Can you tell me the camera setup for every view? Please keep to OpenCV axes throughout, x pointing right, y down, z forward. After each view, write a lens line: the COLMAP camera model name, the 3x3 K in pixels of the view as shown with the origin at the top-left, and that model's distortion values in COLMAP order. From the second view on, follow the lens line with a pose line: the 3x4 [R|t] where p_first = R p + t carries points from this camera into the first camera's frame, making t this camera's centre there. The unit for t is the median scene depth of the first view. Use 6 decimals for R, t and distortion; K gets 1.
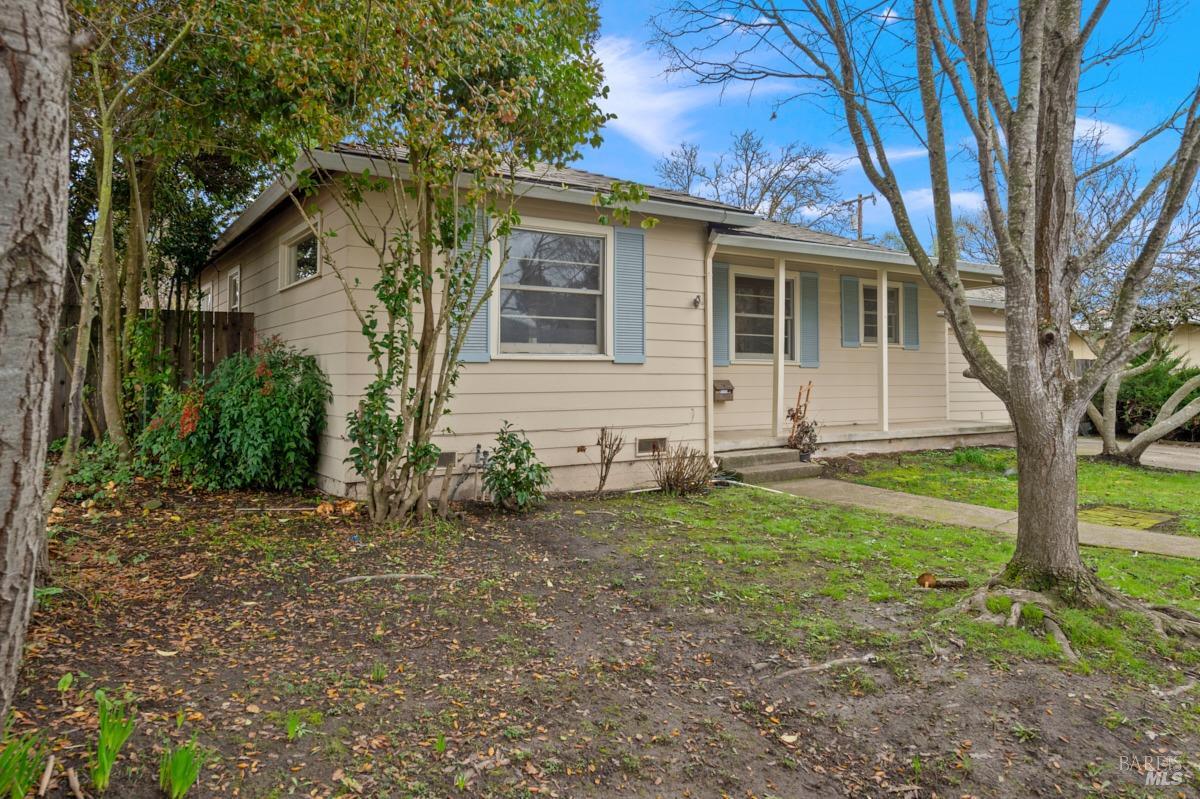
lens RADIAL K [[815.6, 0, 600.1], [0, 815.6, 394.4], [0, 0, 1]] dist [0.006455, -0.000537]
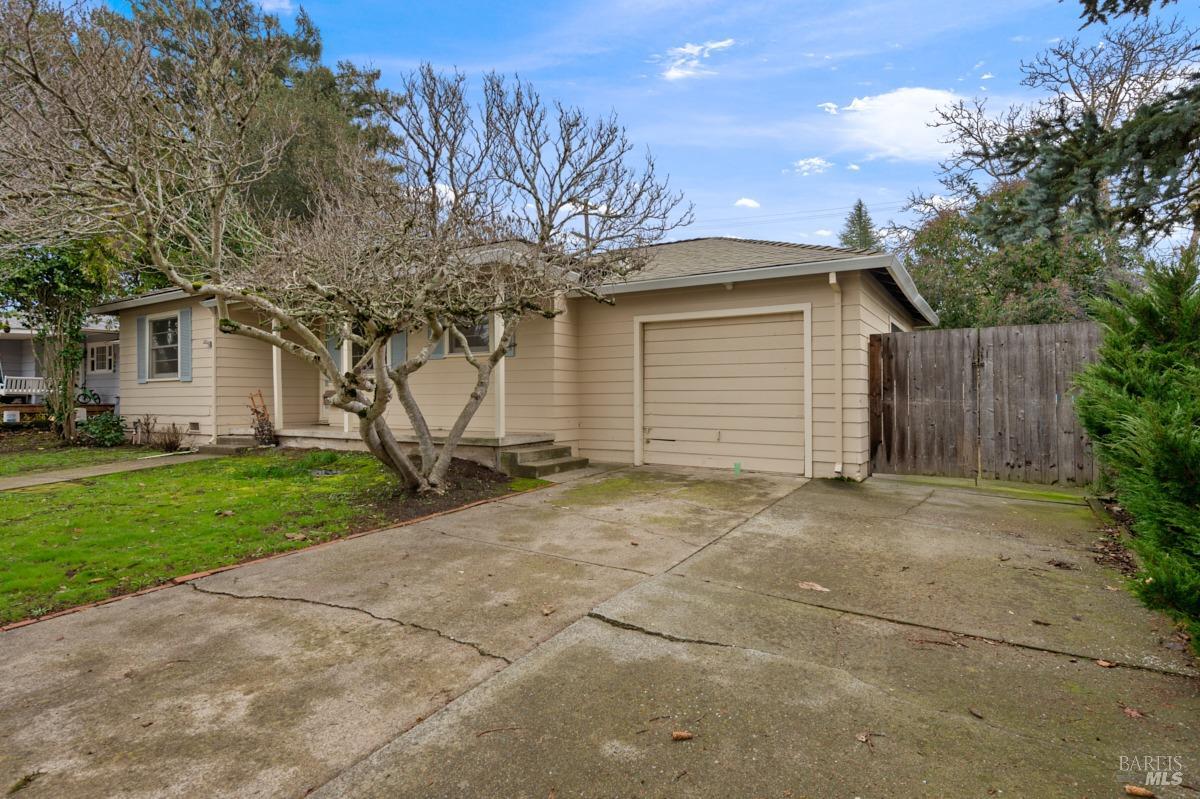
lens RADIAL K [[636.2, 0, 600.1], [0, 636.2, 399.3], [0, 0, 1]] dist [0.003398, 0.000307]
pose [[0.429594, -0.000316, -0.903022, 1.538616], [-0.020270, 0.999745, -0.009993, -0.001466], [0.902795, 0.022597, 0.429478, 1.070077]]
